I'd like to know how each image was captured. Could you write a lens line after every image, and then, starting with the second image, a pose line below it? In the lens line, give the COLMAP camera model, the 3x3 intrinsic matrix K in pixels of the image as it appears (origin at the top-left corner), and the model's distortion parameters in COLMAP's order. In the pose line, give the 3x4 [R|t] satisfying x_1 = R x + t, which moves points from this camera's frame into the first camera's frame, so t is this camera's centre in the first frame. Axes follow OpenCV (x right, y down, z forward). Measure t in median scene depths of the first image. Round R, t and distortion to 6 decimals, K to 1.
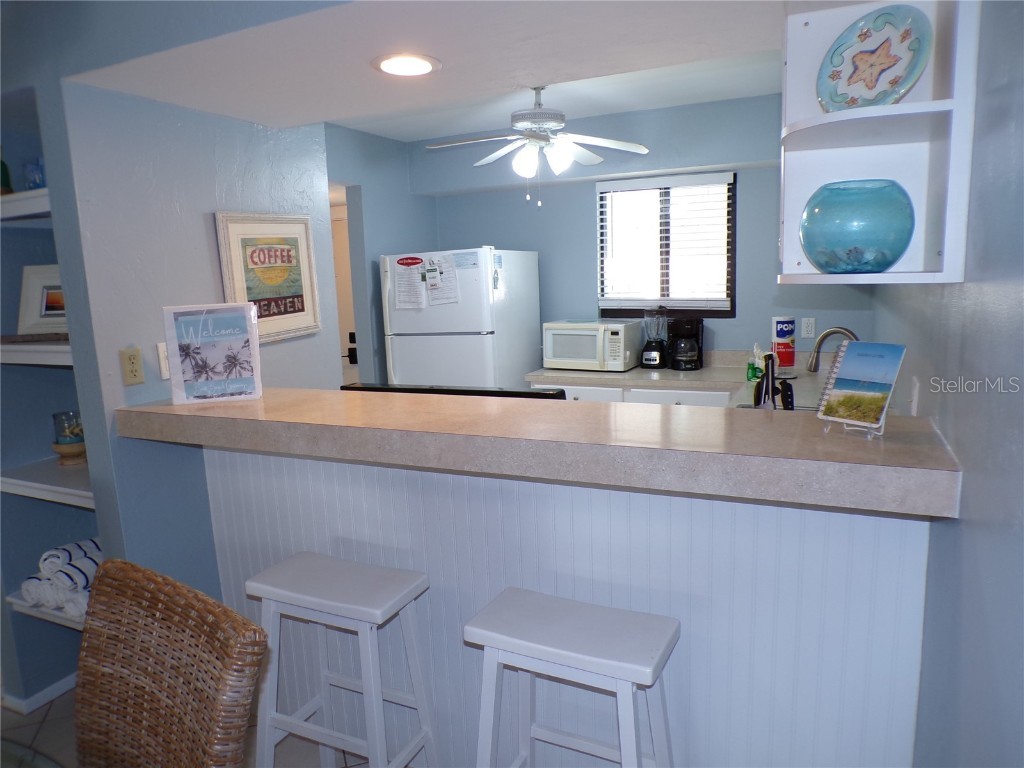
lens RADIAL K [[692.8, 0, 512.6], [0, 692.8, 394.8], [0, 0, 1]] dist [-0.066874, 0.041969]
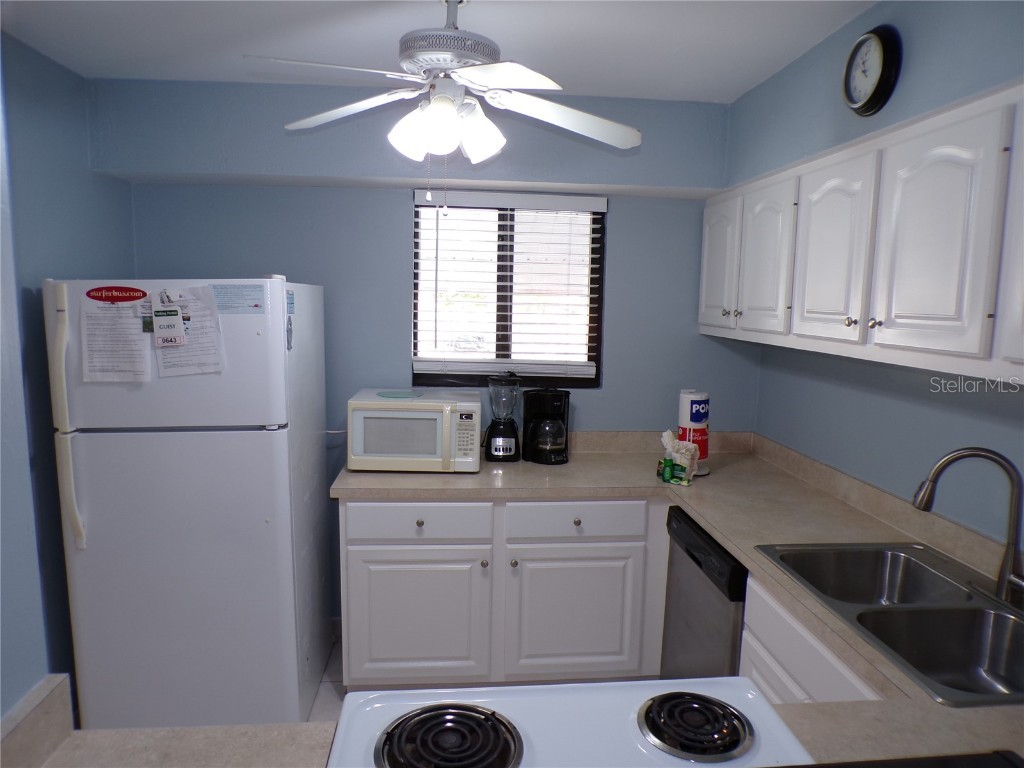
lens RADIAL K [[691.2, 0, 515.6], [0, 691.2, 391.6], [0, 0, 1]] dist [-0.059566, 0.032733]
pose [[0.862318, -0.016798, 0.506088, -0.148607], [0.036700, 0.998894, -0.029376, -0.091344], [-0.505035, 0.043905, 0.861981, 0.397116]]
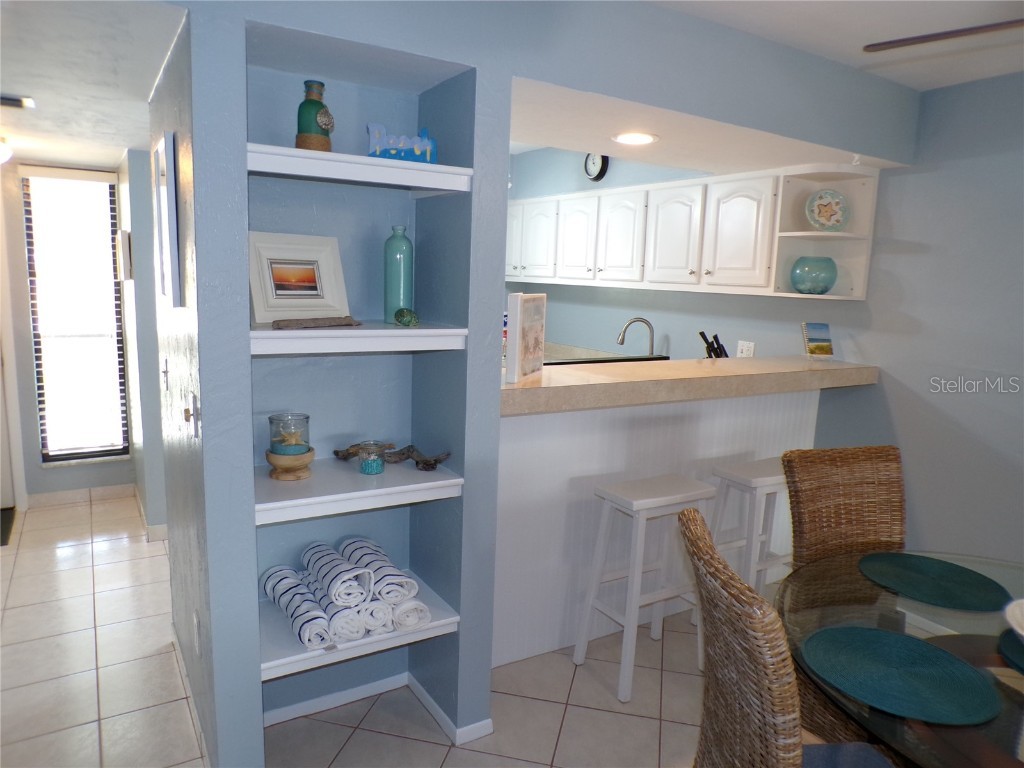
lens RADIAL K [[692.8, 0, 512.6], [0, 692.8, 394.8], [0, 0, 1]] dist [-0.066874, 0.041969]
pose [[0.544736, -0.086049, 0.834181, -0.706471], [0.084764, 0.995277, 0.047315, -0.009353], [-0.834313, 0.044934, 0.549457, 0.191397]]
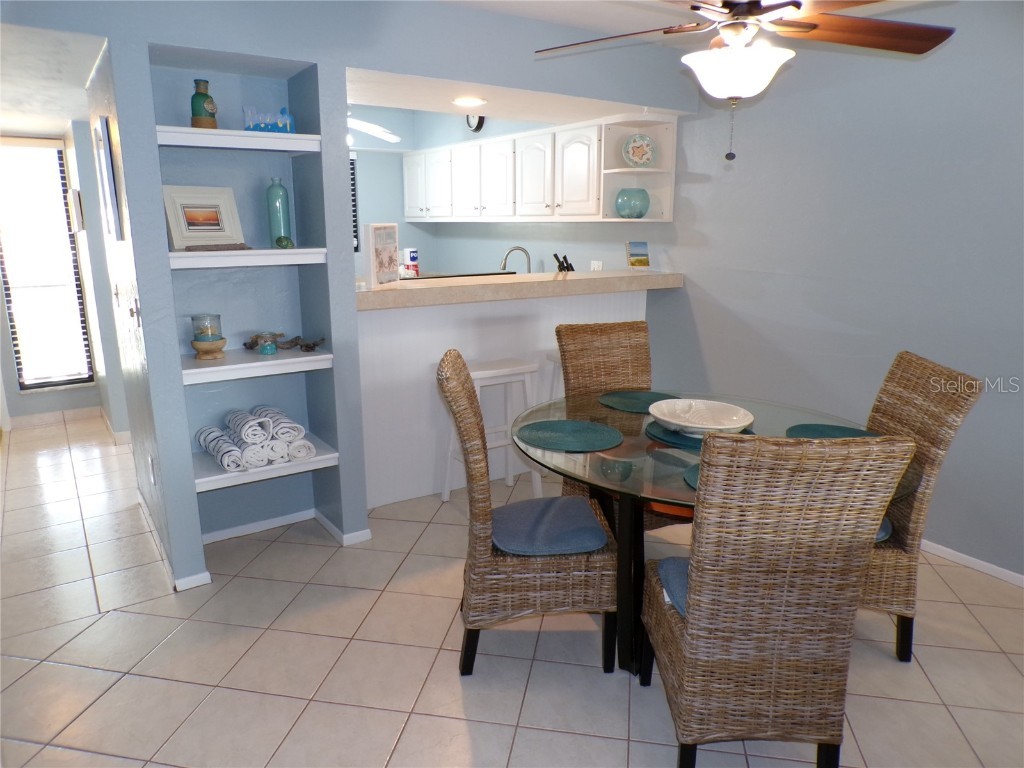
lens RADIAL K [[691.2, 0, 515.6], [0, 691.2, 391.6], [0, 0, 1]] dist [-0.059566, 0.032733]
pose [[0.499703, -0.169979, 0.849355, -0.832746], [0.127241, 0.984324, 0.122130, 0.046989], [-0.856800, 0.047044, 0.513498, -0.030673]]
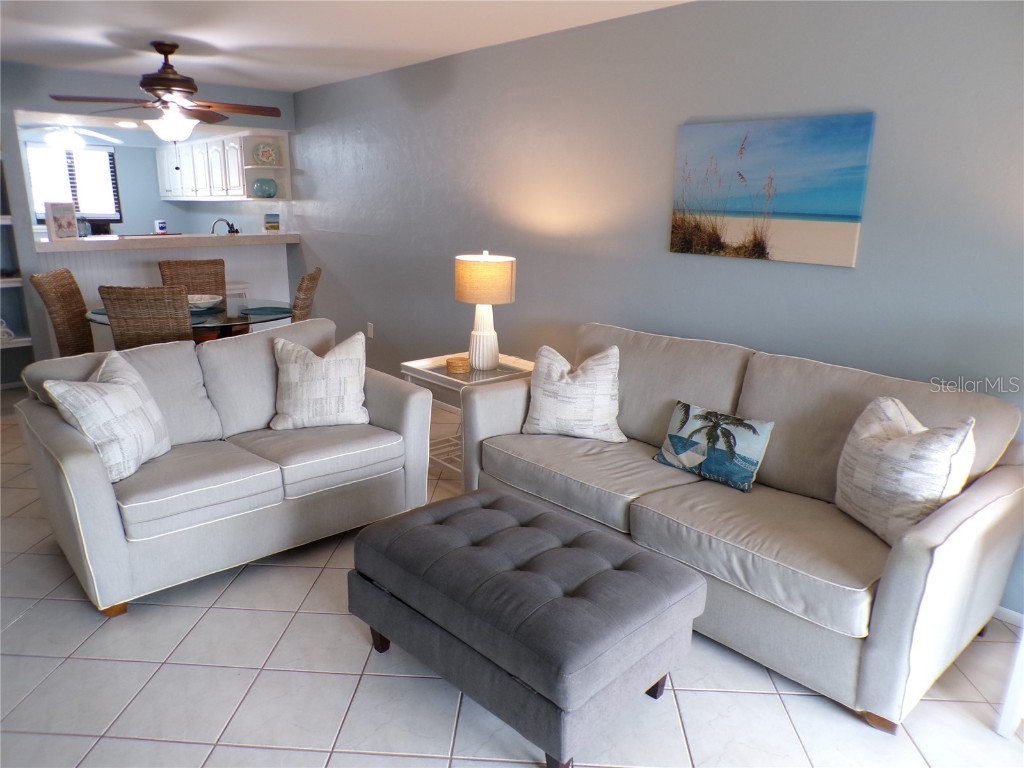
lens RADIAL K [[691.2, 0, 515.6], [0, 691.2, 391.6], [0, 0, 1]] dist [-0.059566, 0.032733]
pose [[0.386023, -0.203393, 0.899788, -1.099417], [0.129107, 0.977703, 0.165616, 0.185108], [-0.913410, 0.052237, 0.403675, -0.785735]]
